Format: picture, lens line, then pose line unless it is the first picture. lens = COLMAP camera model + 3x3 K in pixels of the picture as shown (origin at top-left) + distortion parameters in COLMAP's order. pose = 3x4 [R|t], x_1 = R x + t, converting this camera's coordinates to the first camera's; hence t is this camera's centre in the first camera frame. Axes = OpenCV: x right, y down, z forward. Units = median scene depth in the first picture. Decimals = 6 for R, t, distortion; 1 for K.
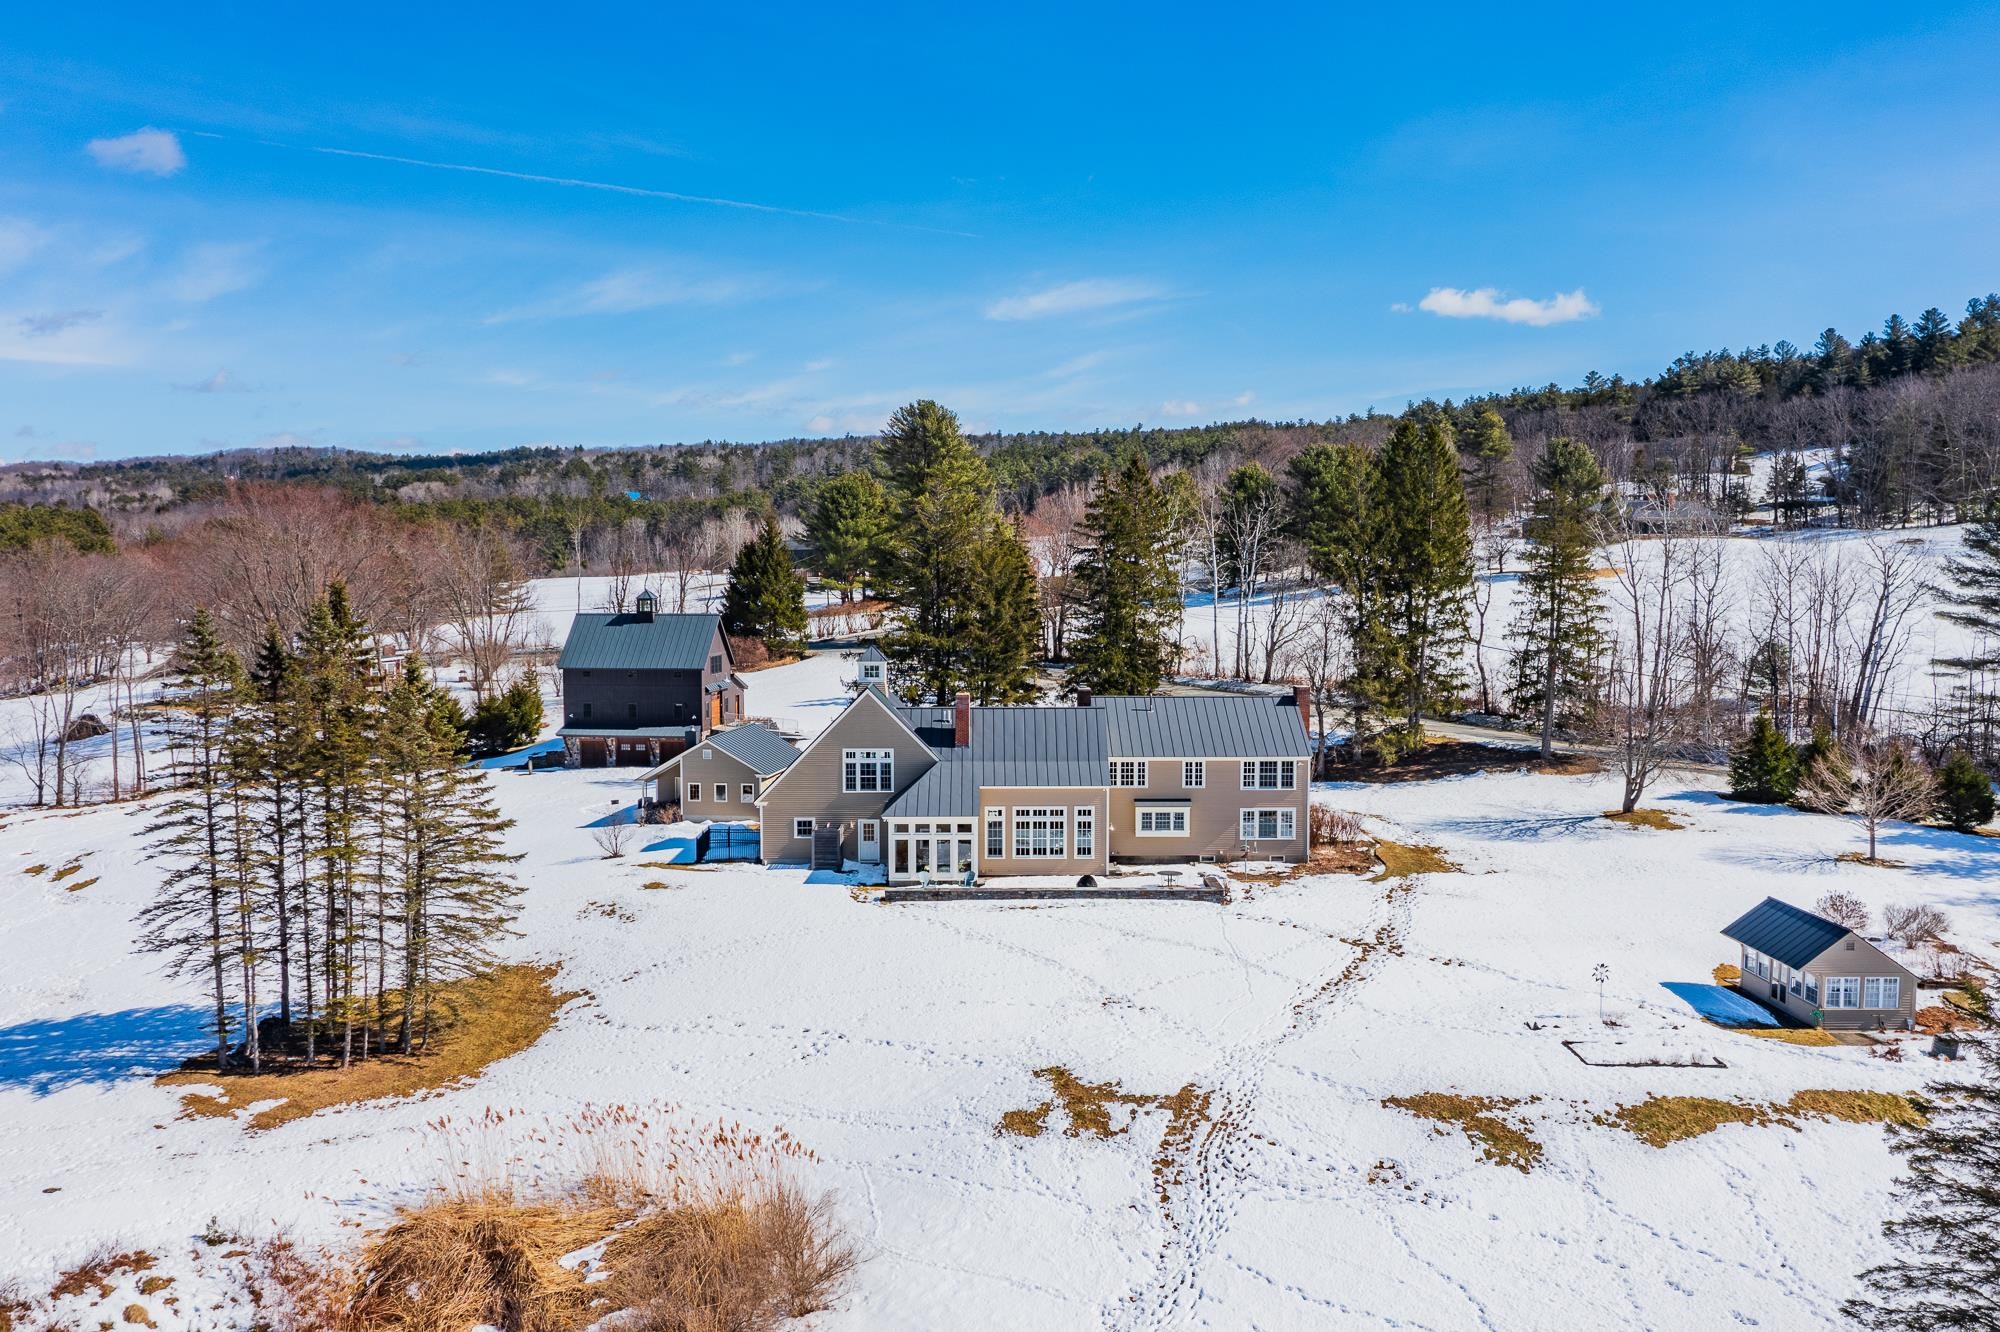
lens RADIAL K [[1612.4, 0, 996.0], [0, 1612.4, 673.1], [0, 0, 1]] dist [-0.004654, 0.002072]
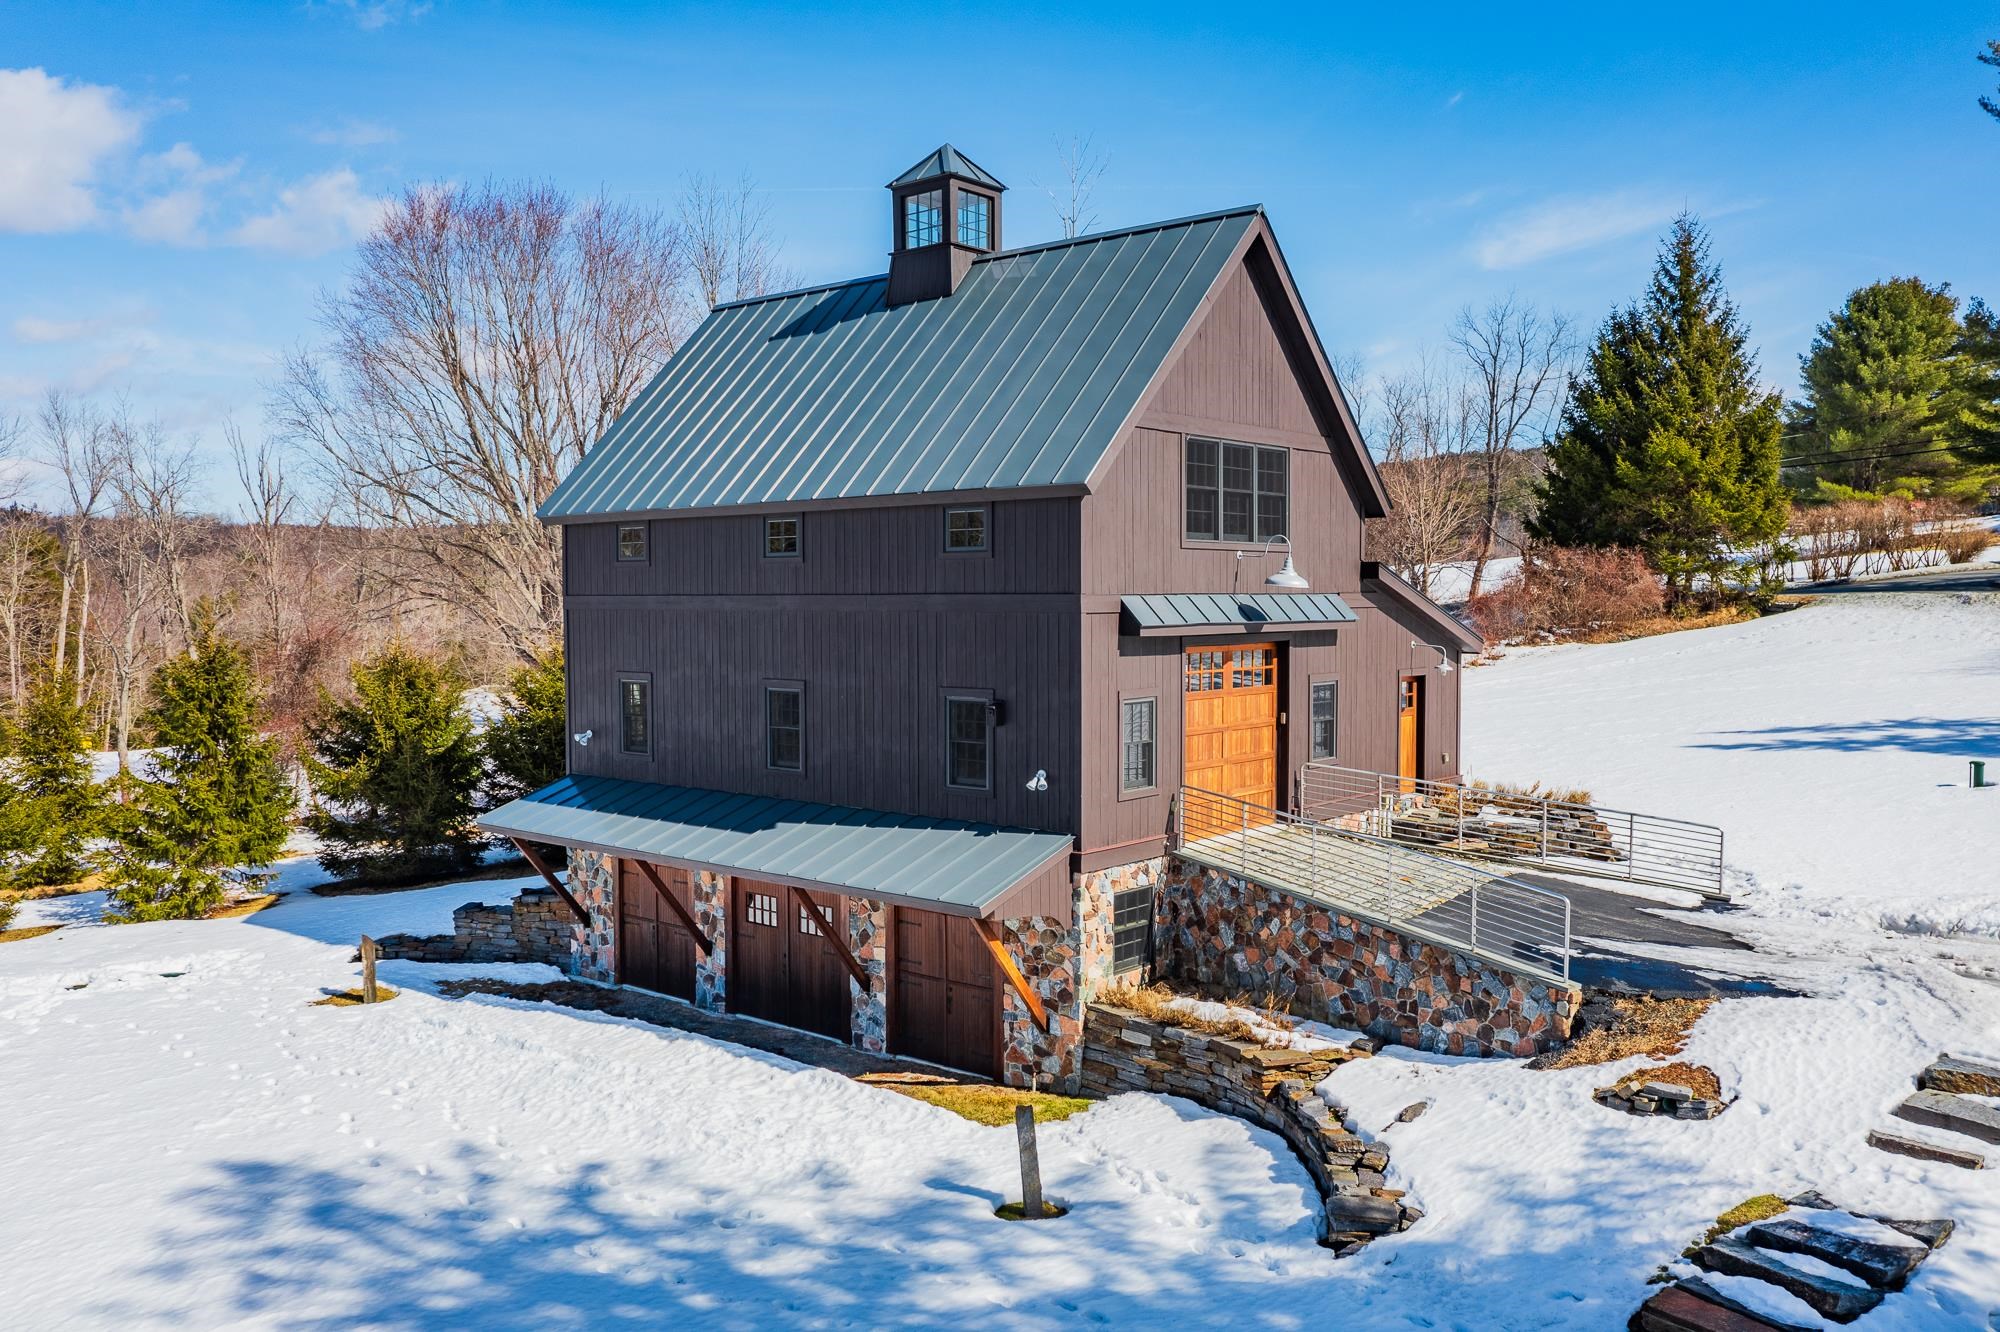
lens RADIAL K [[1612.4, 0, 996.0], [0, 1612.4, 673.1], [0, 0, 1]] dist [-0.004654, 0.002072]
pose [[0.842416, 0.025365, -0.538231, -0.145996], [-0.032813, 0.999452, -0.004256, 0.024318], [0.537828, 0.021247, 0.842787, 1.235555]]
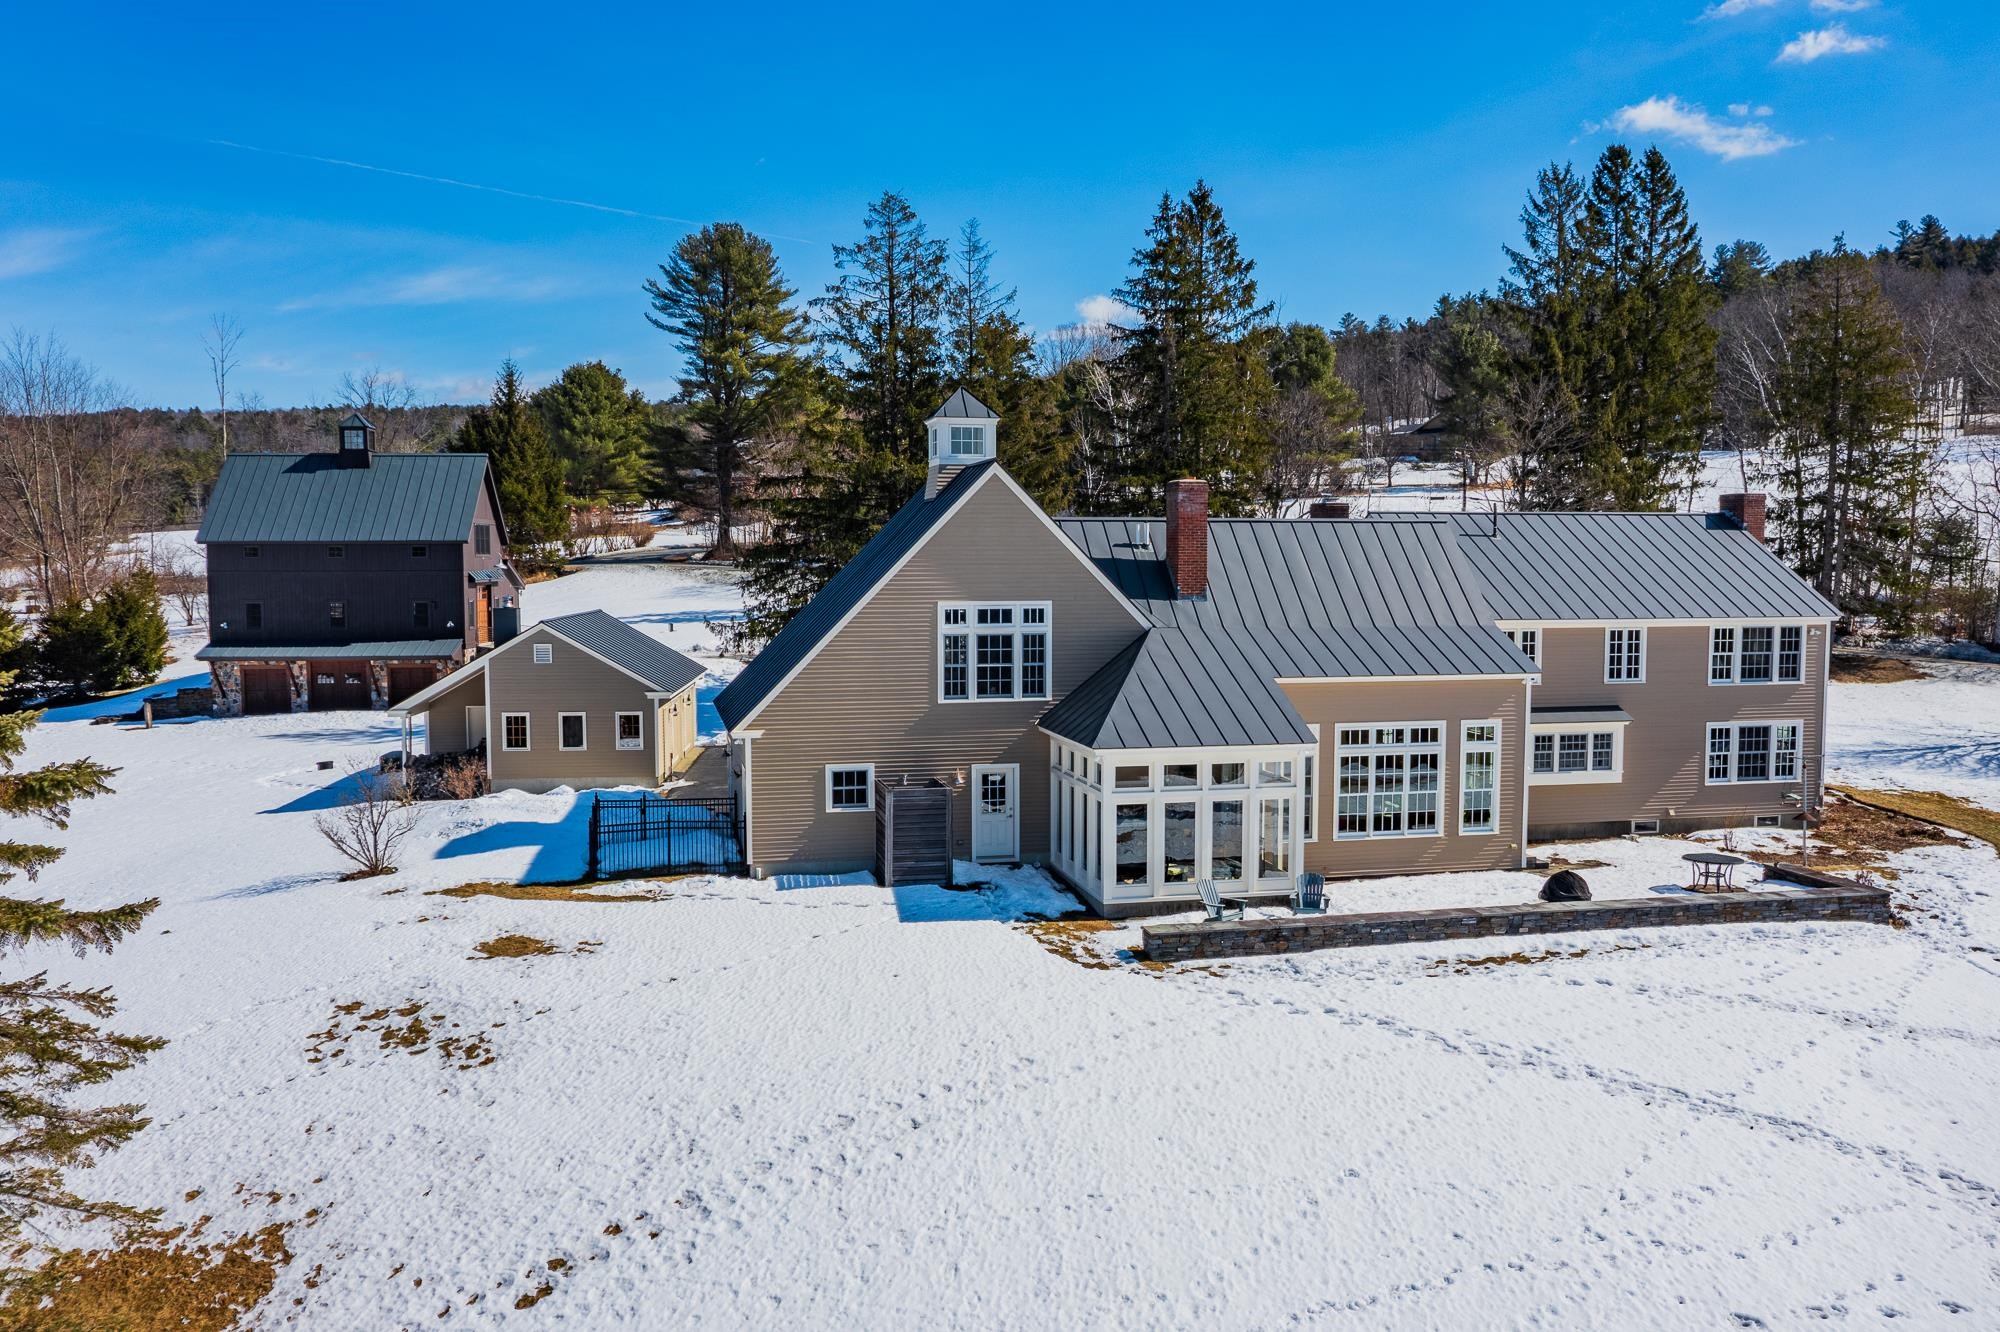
lens RADIAL K [[1612.4, 0, 996.0], [0, 1612.4, 673.1], [0, 0, 1]] dist [-0.004654, 0.002072]
pose [[0.978568, -0.016726, 0.205243, -0.164271], [0.014842, 0.999832, 0.010714, 0.060054], [-0.205388, -0.007438, 0.978652, 0.559435]]
